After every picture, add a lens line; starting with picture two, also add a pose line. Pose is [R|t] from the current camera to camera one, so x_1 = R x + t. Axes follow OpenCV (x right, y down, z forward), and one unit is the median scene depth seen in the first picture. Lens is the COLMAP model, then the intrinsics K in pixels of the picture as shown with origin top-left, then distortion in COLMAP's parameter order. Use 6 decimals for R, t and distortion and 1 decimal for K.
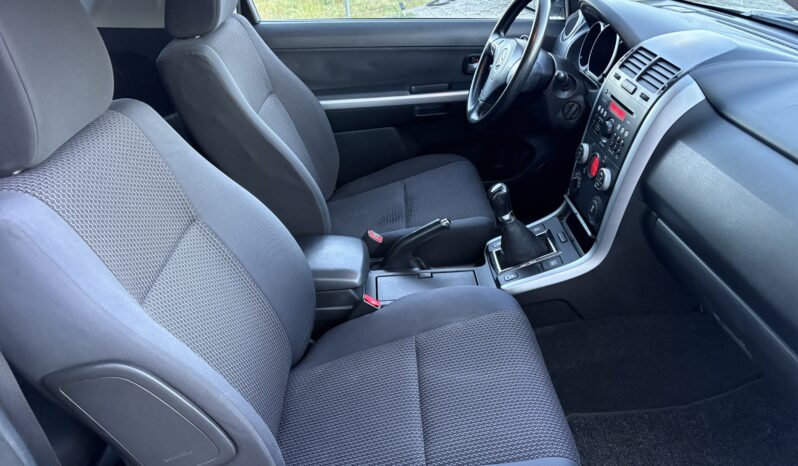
lens RADIAL K [[595.3, 0, 399.0], [0, 595.3, 233.0], [0, 0, 1]] dist [0.006064, -0.001612]
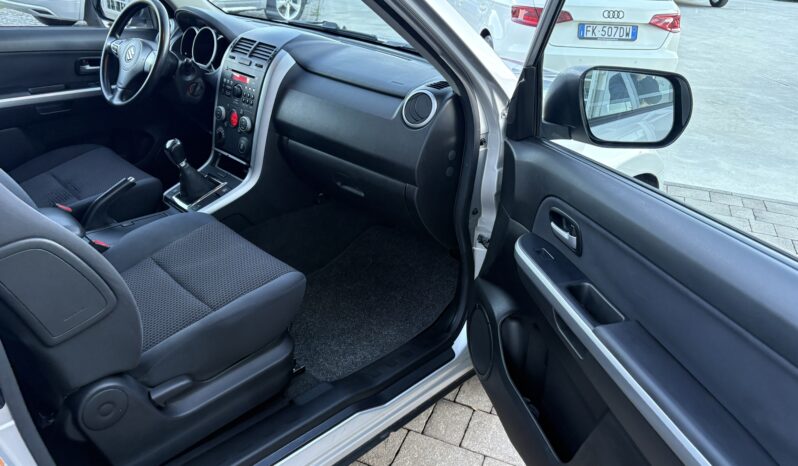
lens RADIAL K [[595.3, 0, 399.0], [0, 595.3, 233.0], [0, 0, 1]] dist [0.006064, -0.001612]
pose [[0.690025, -0.216539, 0.690634, -0.449971], [0.268211, 0.962764, 0.033888, 0.211421], [-0.672256, 0.161852, 0.722410, -0.270643]]
